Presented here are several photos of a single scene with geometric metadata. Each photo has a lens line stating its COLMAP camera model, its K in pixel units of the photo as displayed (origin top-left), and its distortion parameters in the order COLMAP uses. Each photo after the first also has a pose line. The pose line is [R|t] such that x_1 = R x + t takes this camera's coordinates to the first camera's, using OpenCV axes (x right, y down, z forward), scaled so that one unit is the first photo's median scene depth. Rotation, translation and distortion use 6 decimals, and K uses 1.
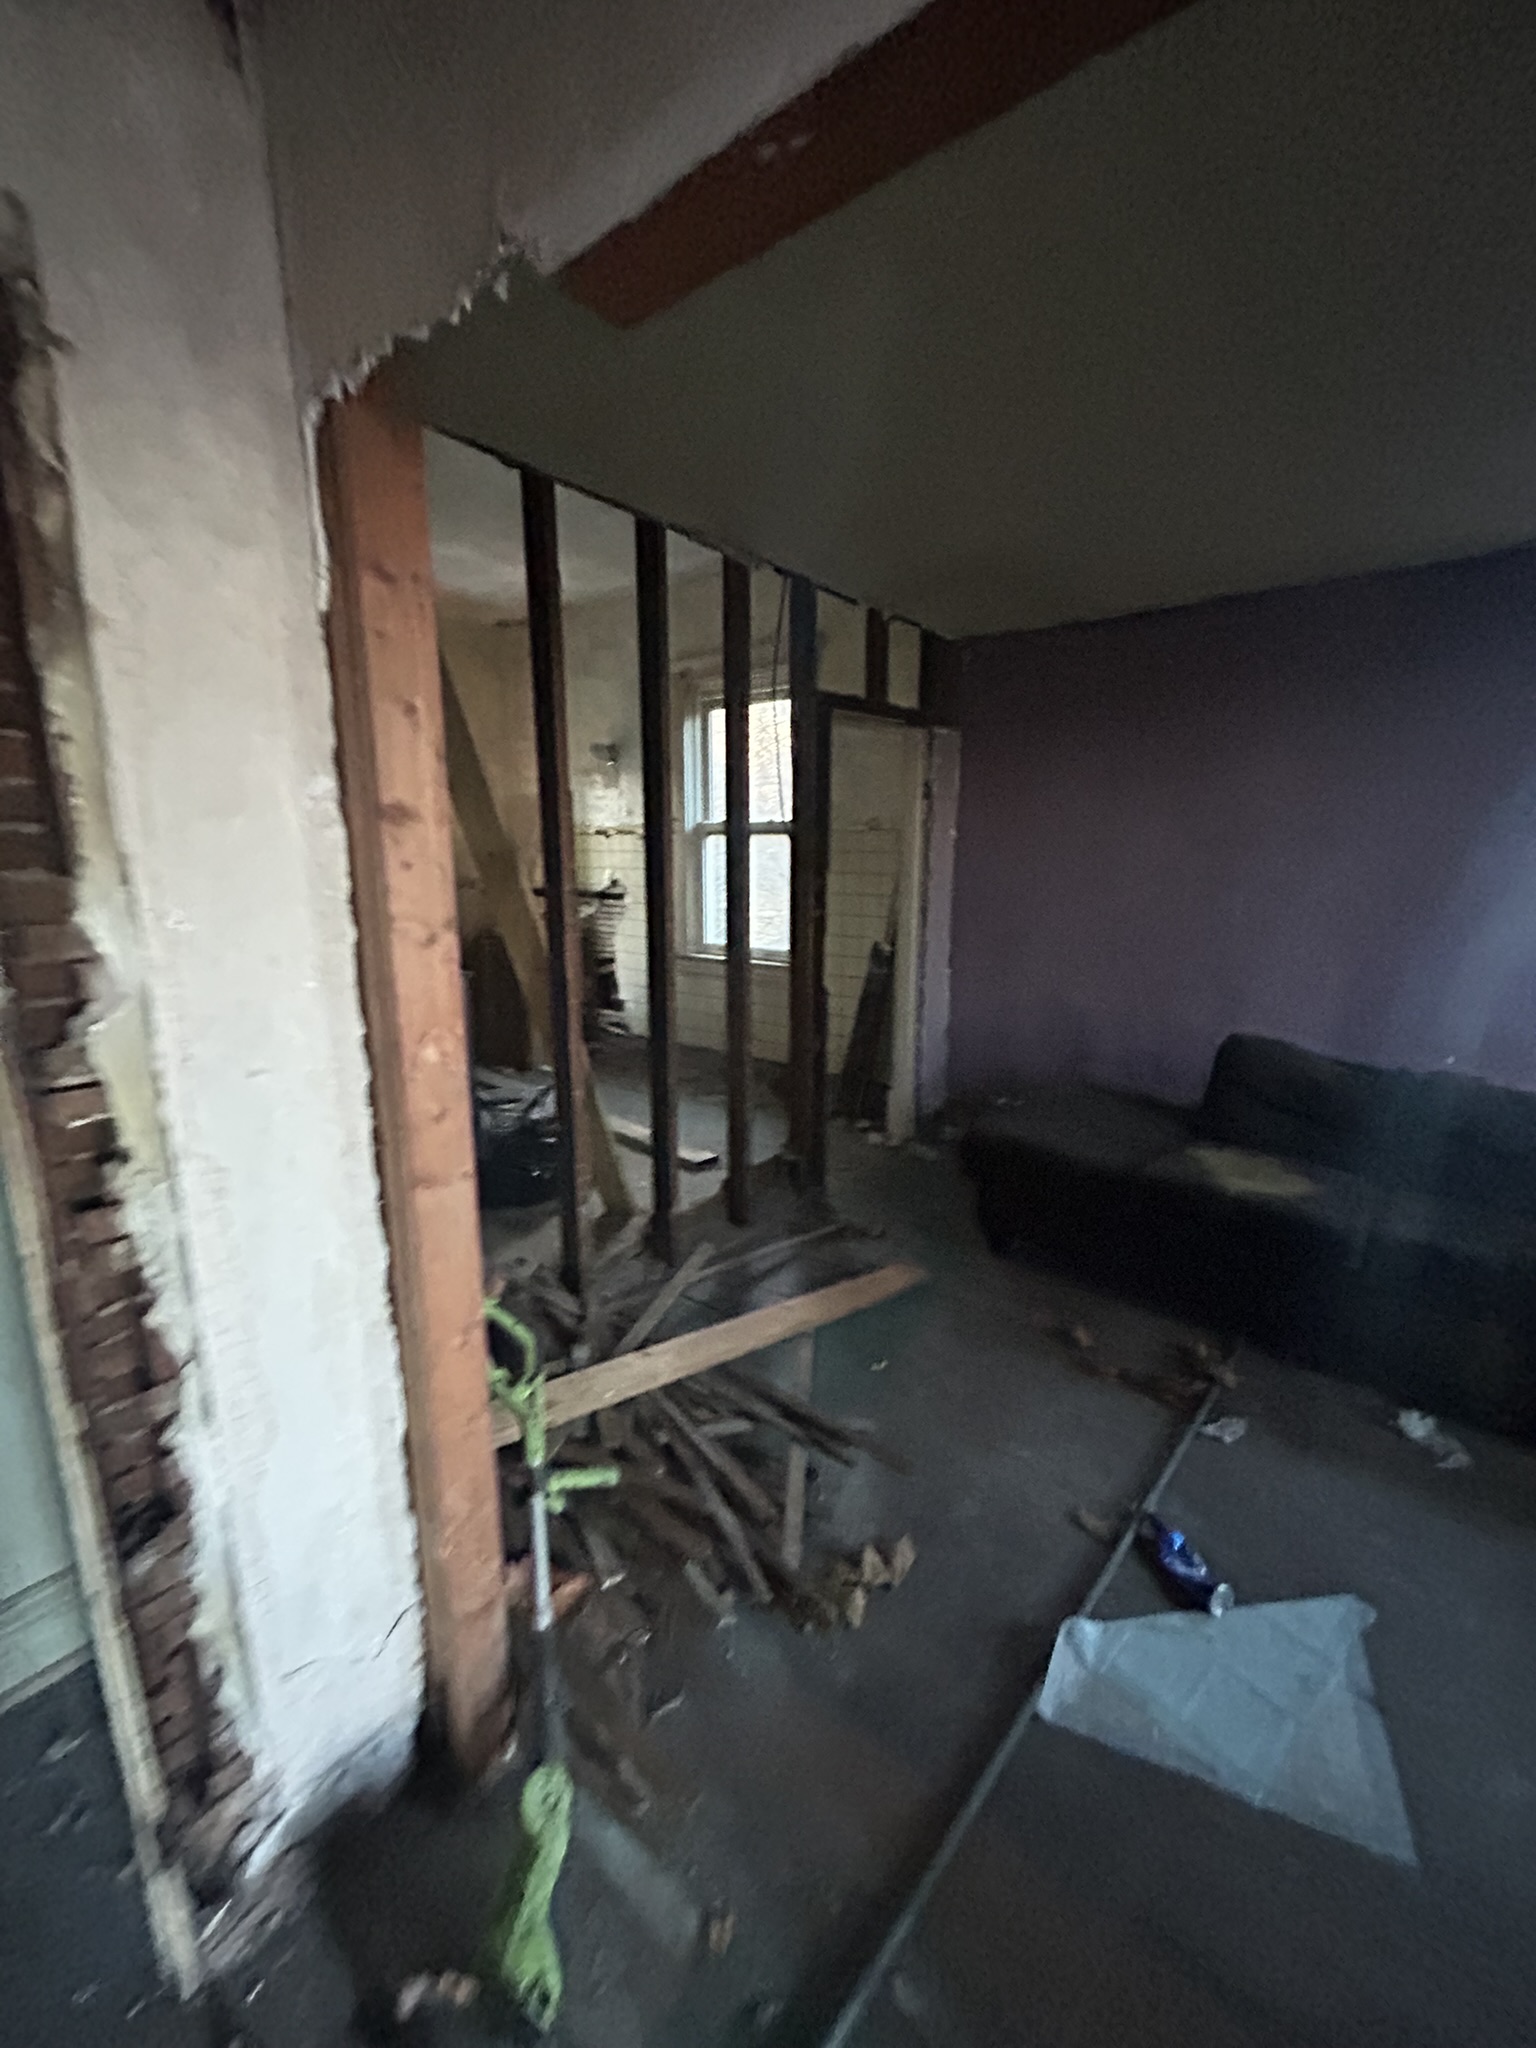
lens RADIAL K [[836.8, 0, 771.1], [0, 836.8, 1027.2], [0, 0, 1]] dist [0.000102, 0.000891]
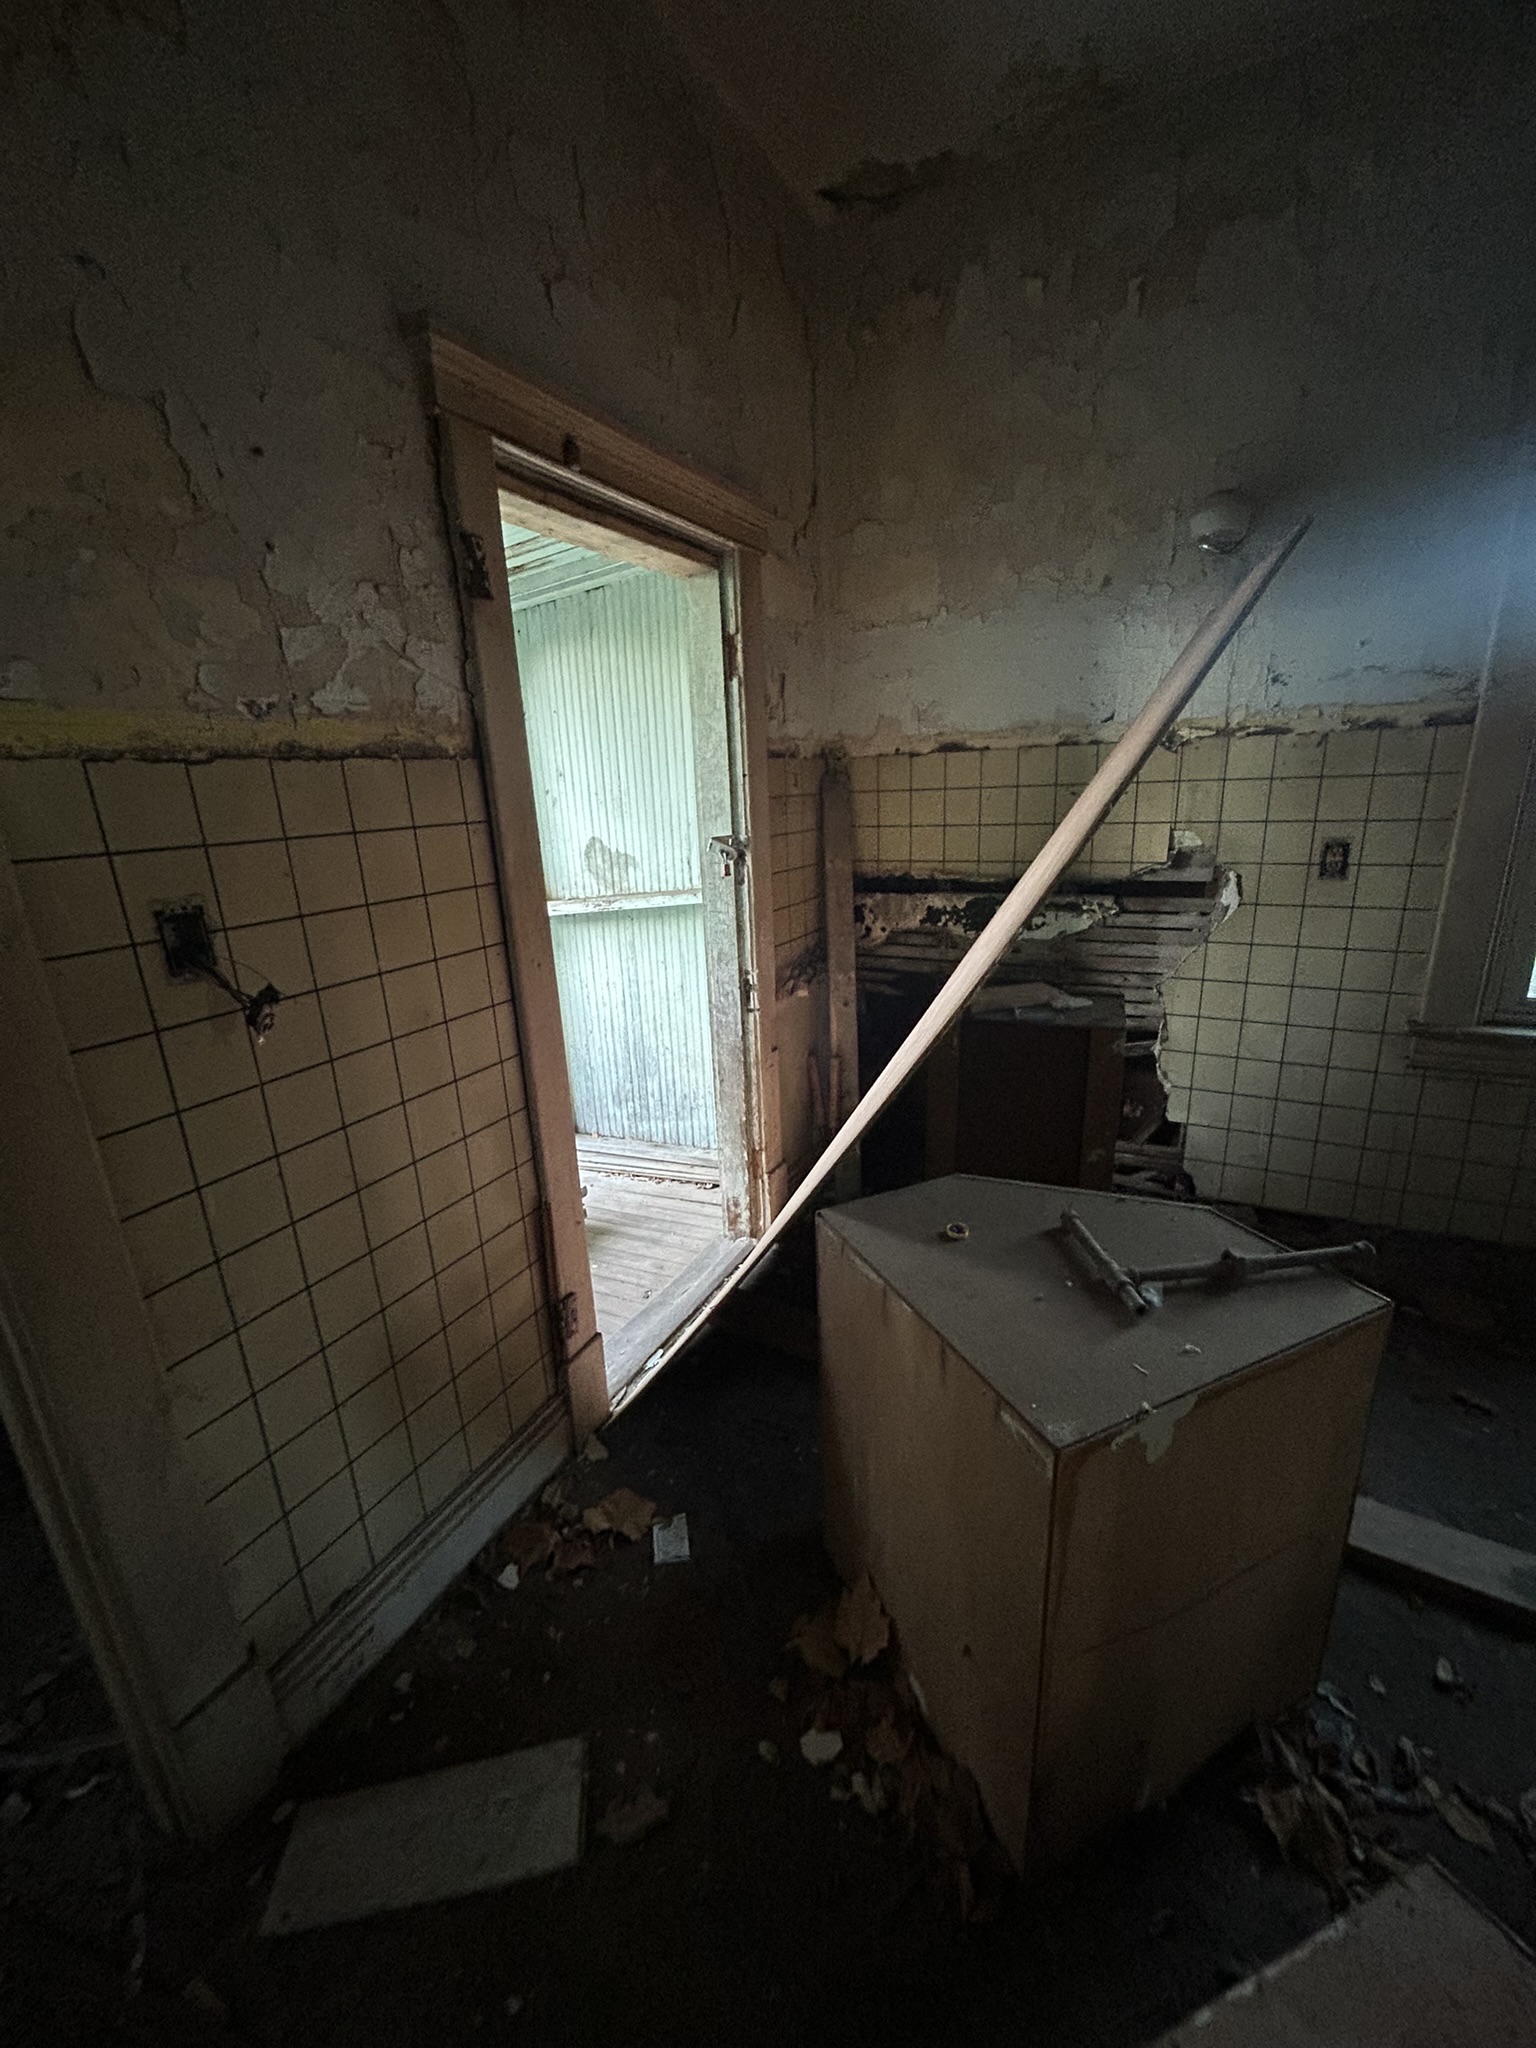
lens RADIAL K [[836.8, 0, 771.1], [0, 836.8, 1027.2], [0, 0, 1]] dist [0.000102, 0.000891]
pose [[0.981974, -0.092350, 0.164918, -0.806186], [0.080300, 0.993690, 0.078312, -0.237356], [-0.171109, -0.063657, 0.983193, 1.061780]]
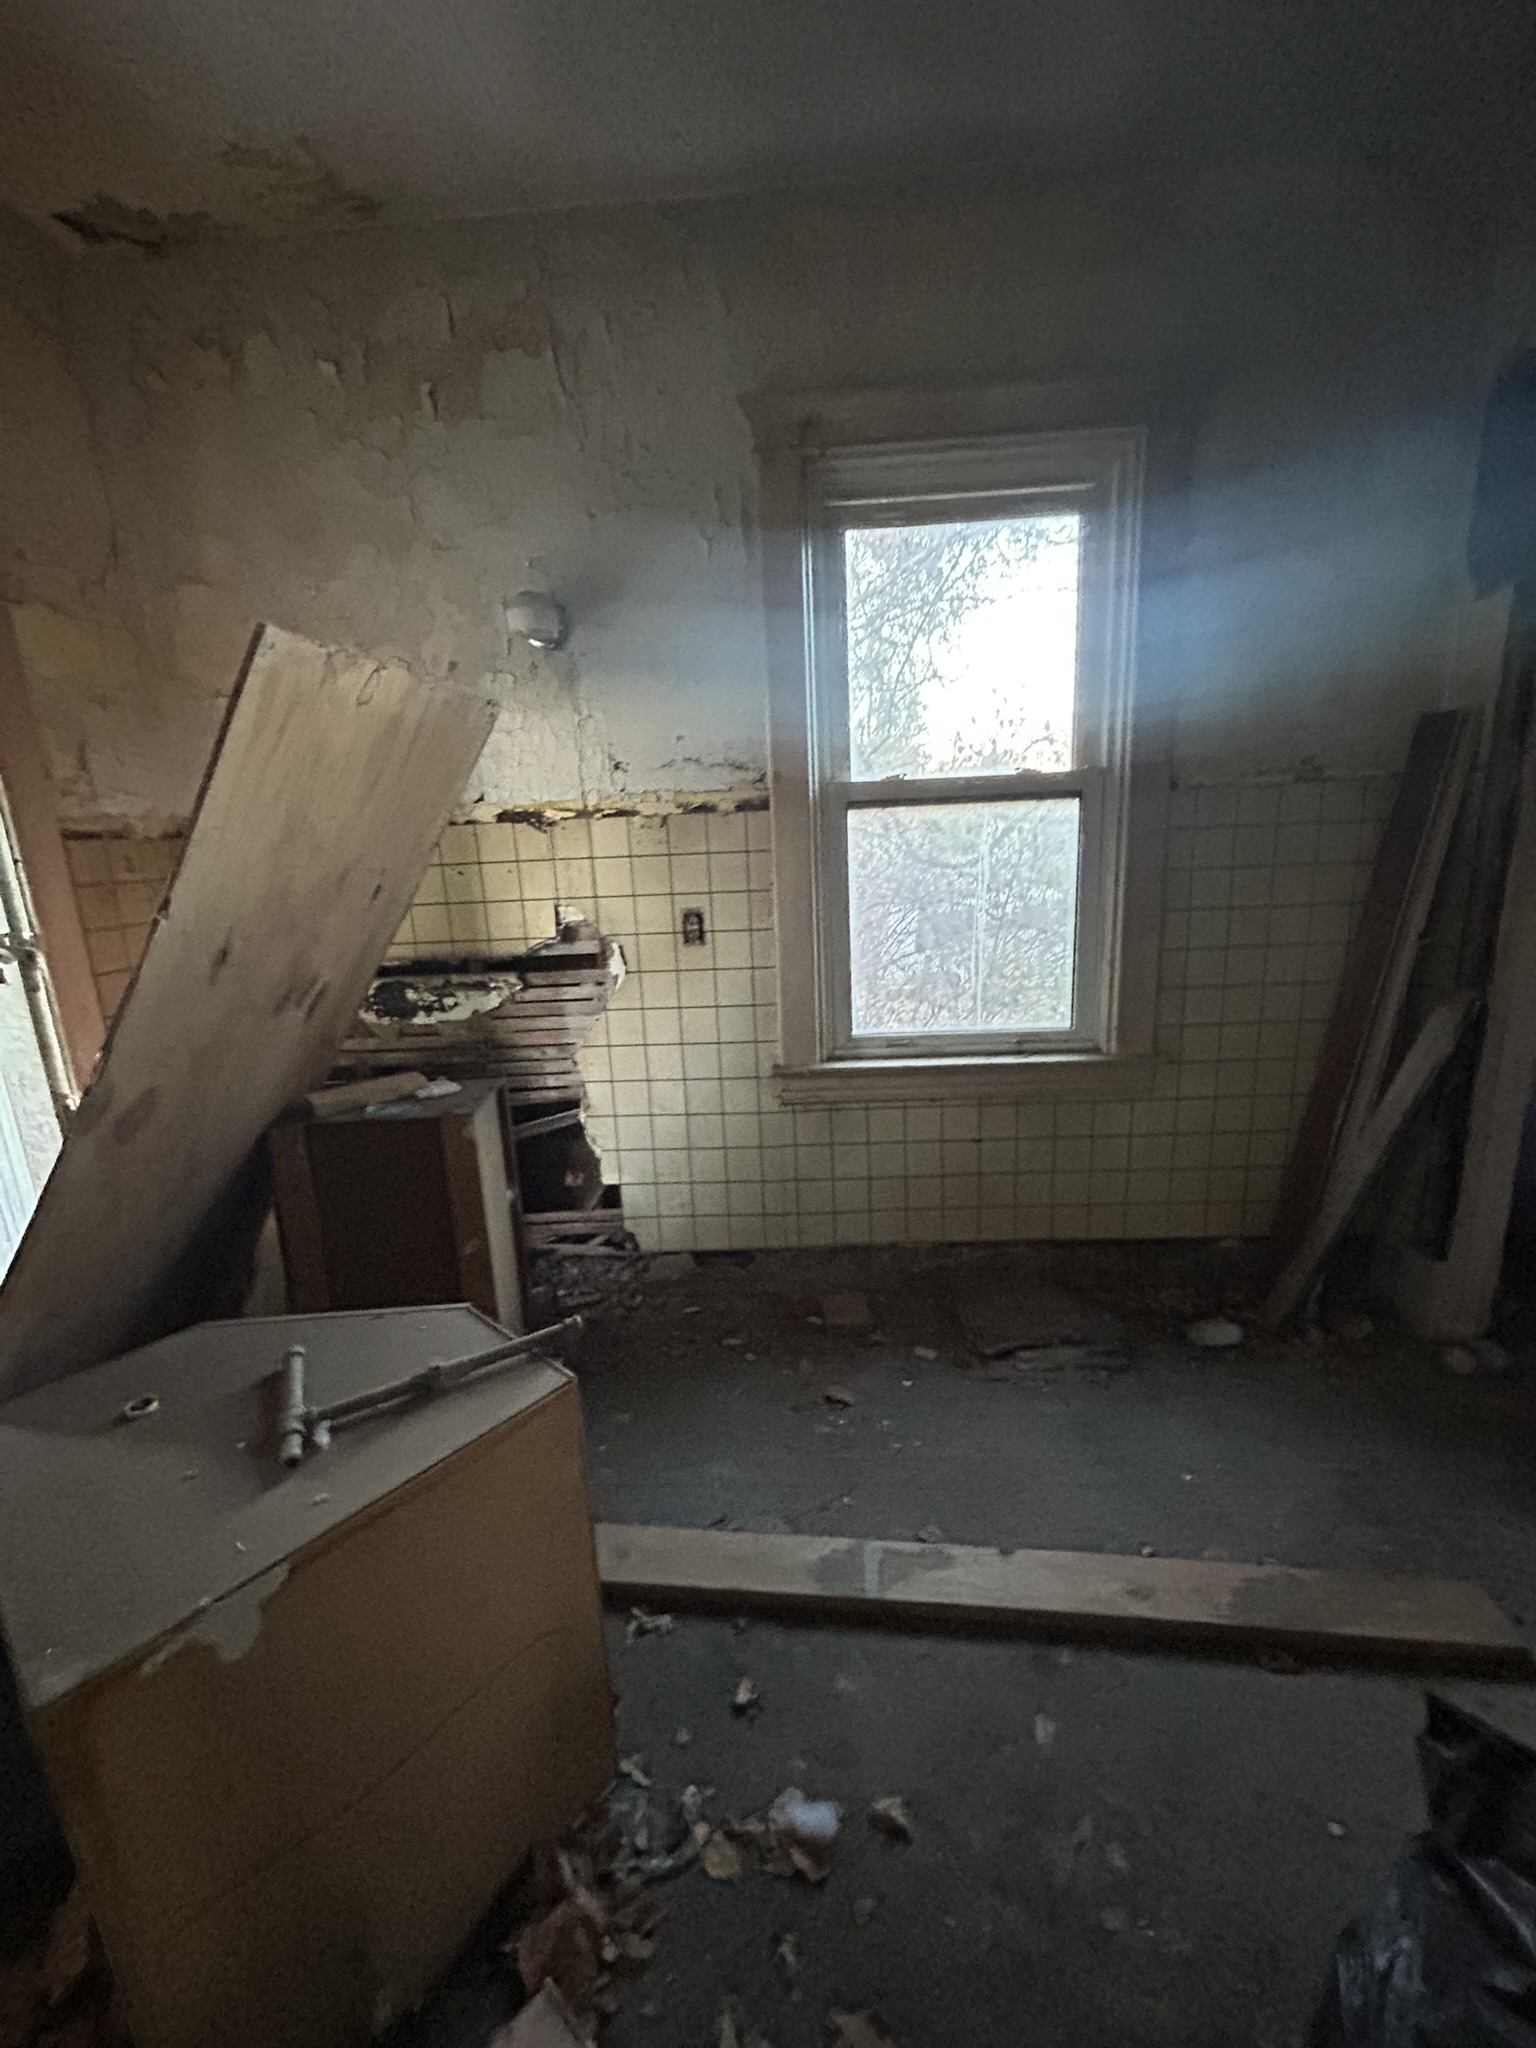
lens RADIAL K [[837.2, 0, 765.6], [0, 837.2, 1028.6], [0, 0, 1]] dist [0.000529, -0.000525]
pose [[0.809233, -0.174619, 0.560937, -0.618248], [0.169700, 0.983583, 0.061370, -0.228834], [-0.562444, 0.045528, 0.825581, 1.008928]]
